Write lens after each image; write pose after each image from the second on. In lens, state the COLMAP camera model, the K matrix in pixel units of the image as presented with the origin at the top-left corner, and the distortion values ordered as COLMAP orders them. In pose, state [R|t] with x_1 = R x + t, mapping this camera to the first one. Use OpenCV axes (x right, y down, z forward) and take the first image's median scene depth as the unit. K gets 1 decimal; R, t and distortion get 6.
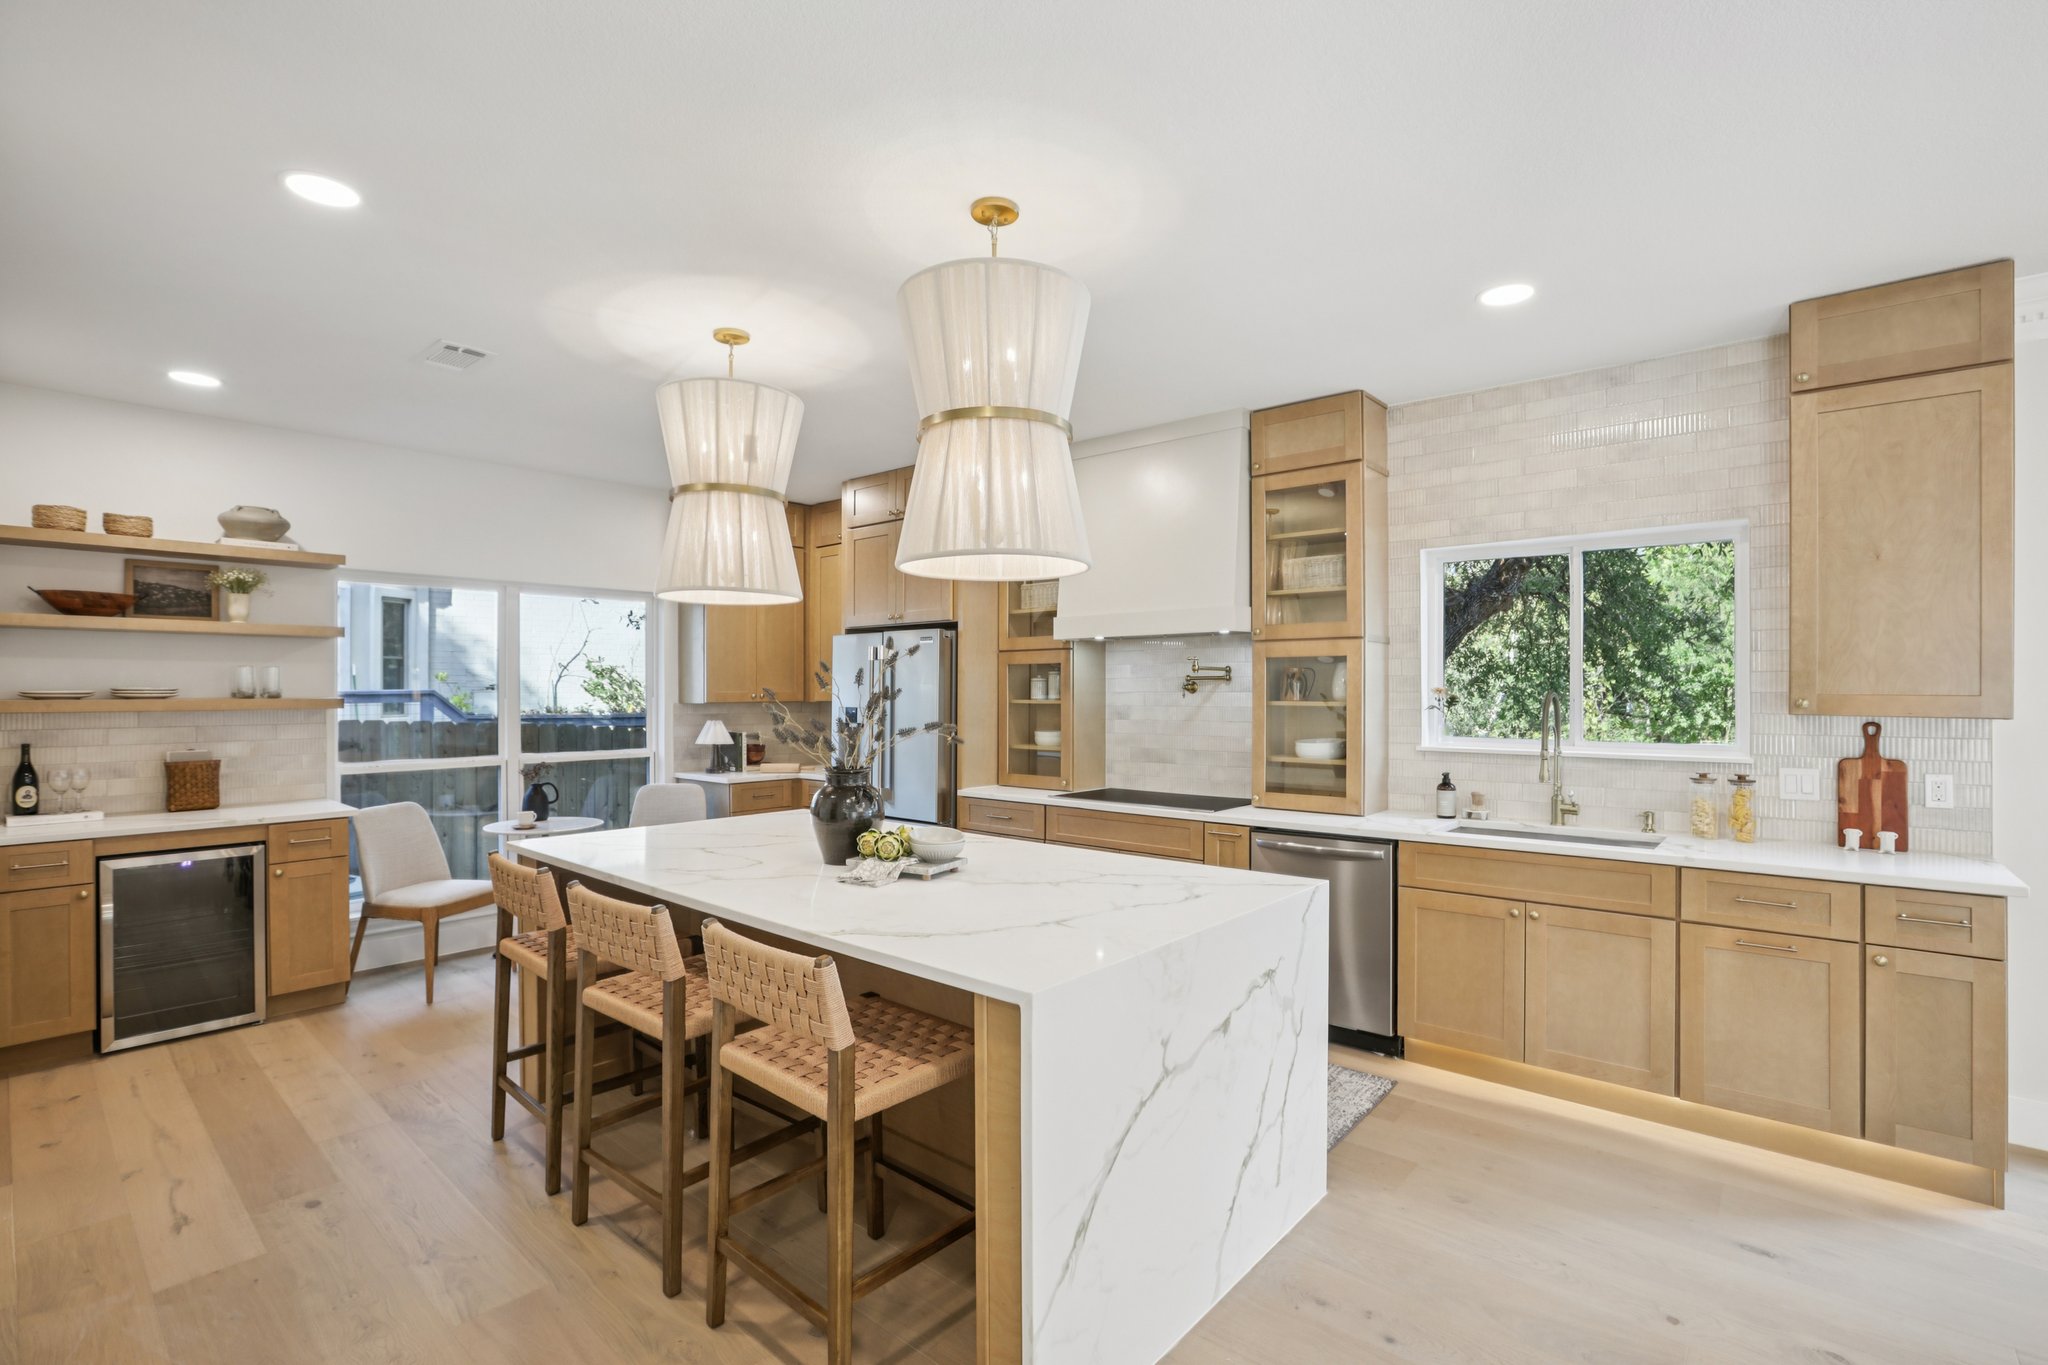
lens RADIAL K [[934.8, 0, 1024.0], [0, 934.8, 682.5], [0, 0, 1]] dist [-0.047320, 0.014231]
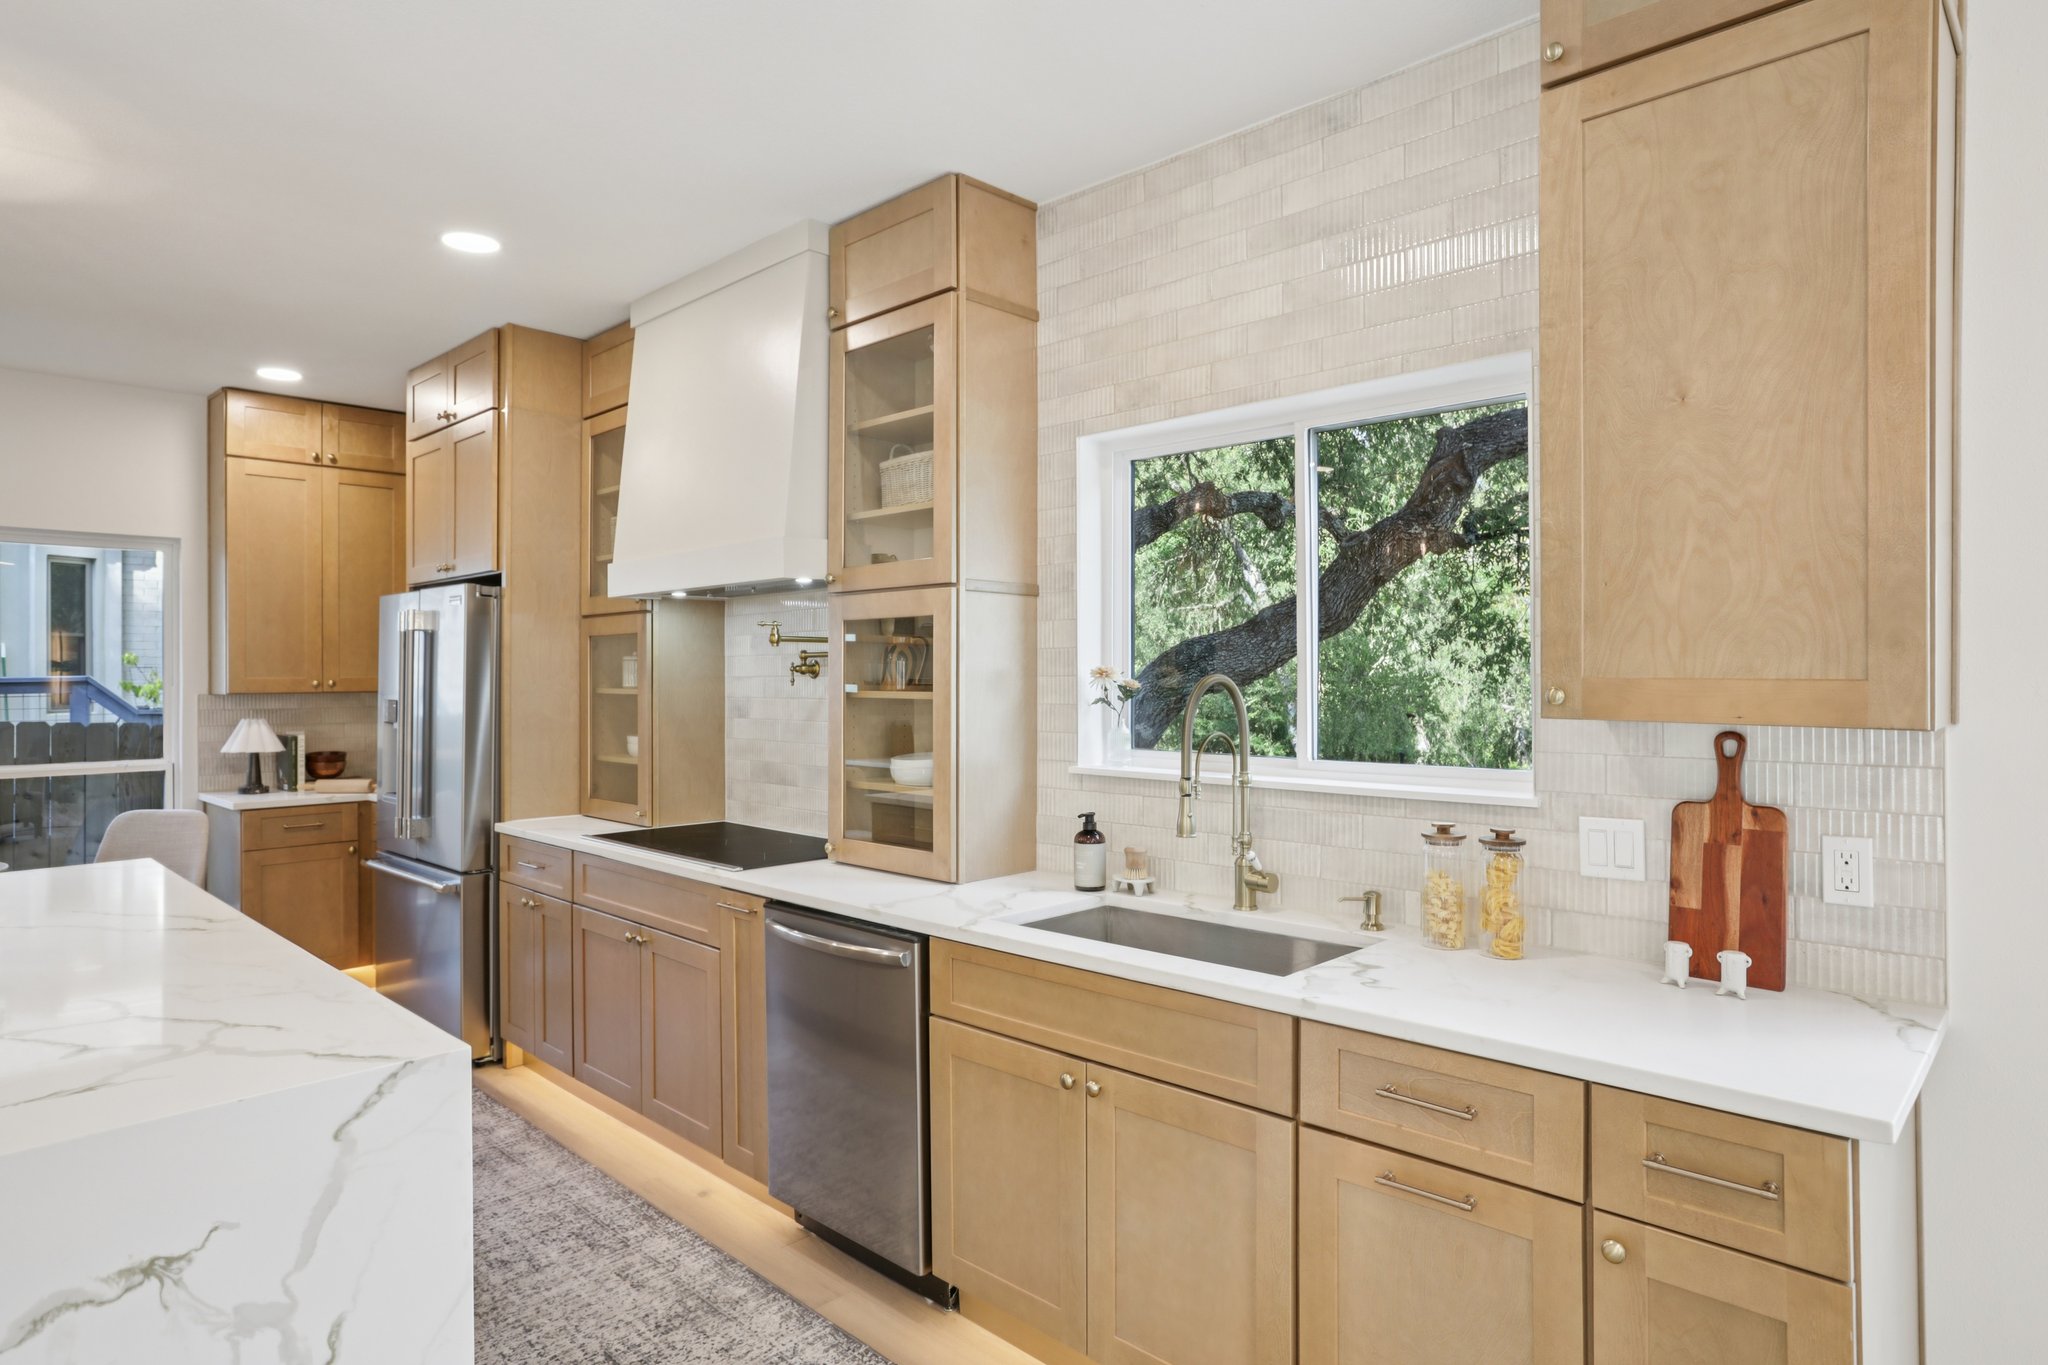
lens RADIAL K [[1144.5, 0, 1029.3], [0, 1144.5, 664.3], [0, 0, 1]] dist [-0.053341, 0.037997]
pose [[0.998682, -0.004163, -0.051164, 0.447821], [0.004159, 0.999991, -0.000177, 0.003109], [0.051165, -0.000036, 0.998690, 0.268159]]
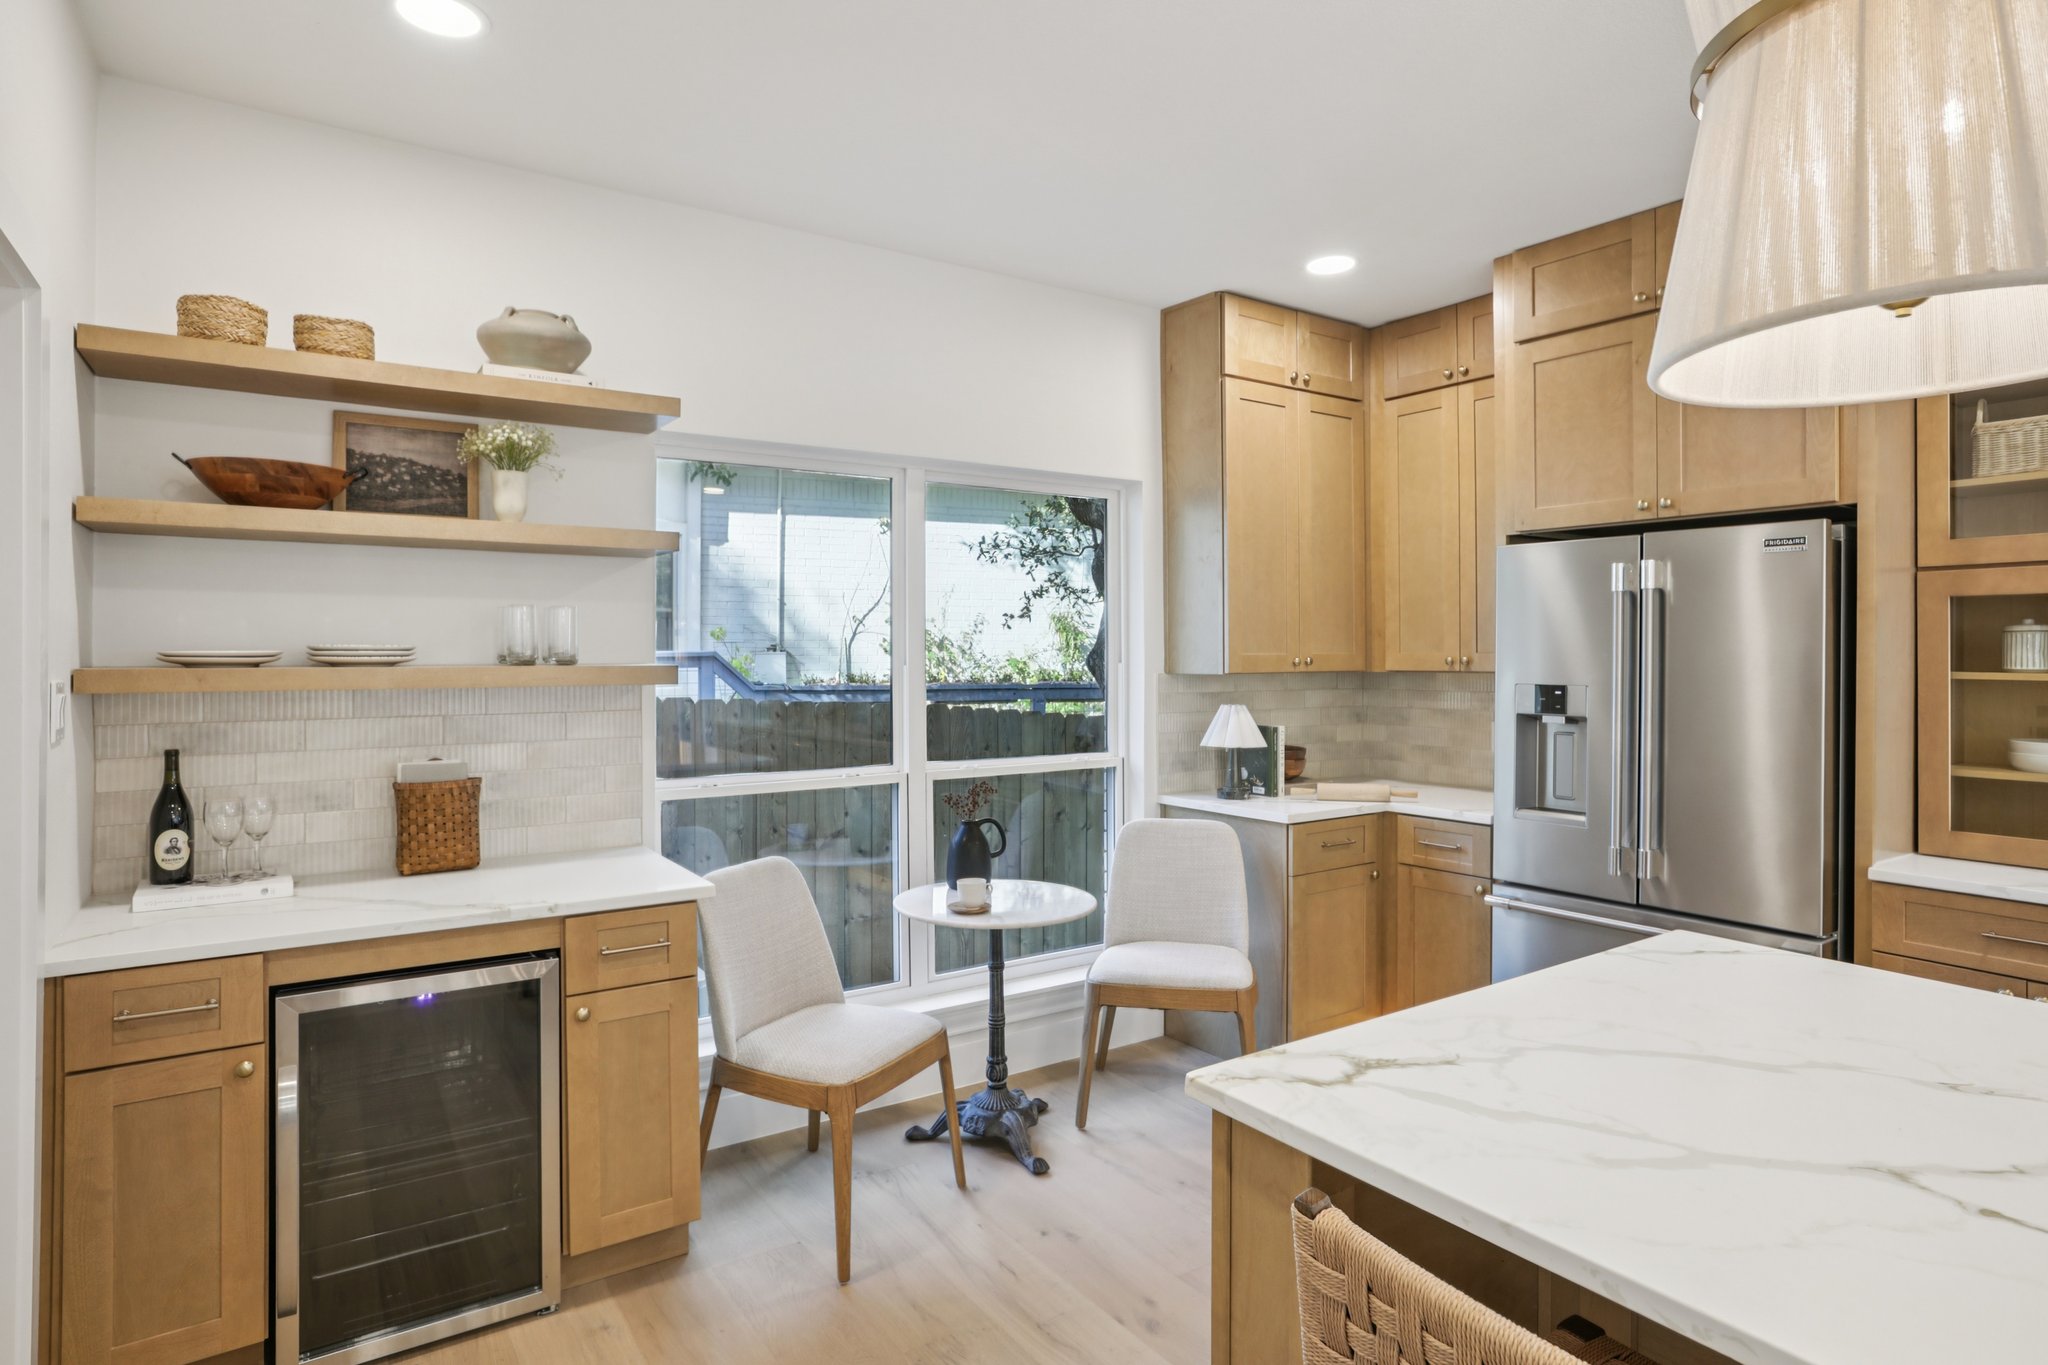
lens RADIAL K [[1118.7, 0, 1017.4], [0, 1118.7, 638.8], [0, 0, 1]] dist [-0.055477, 0.034261]
pose [[0.965667, -0.002517, -0.259769, -0.424422], [0.001350, 0.999988, -0.004670, 0.005538], [0.259778, 0.004159, 0.965659, 0.468233]]
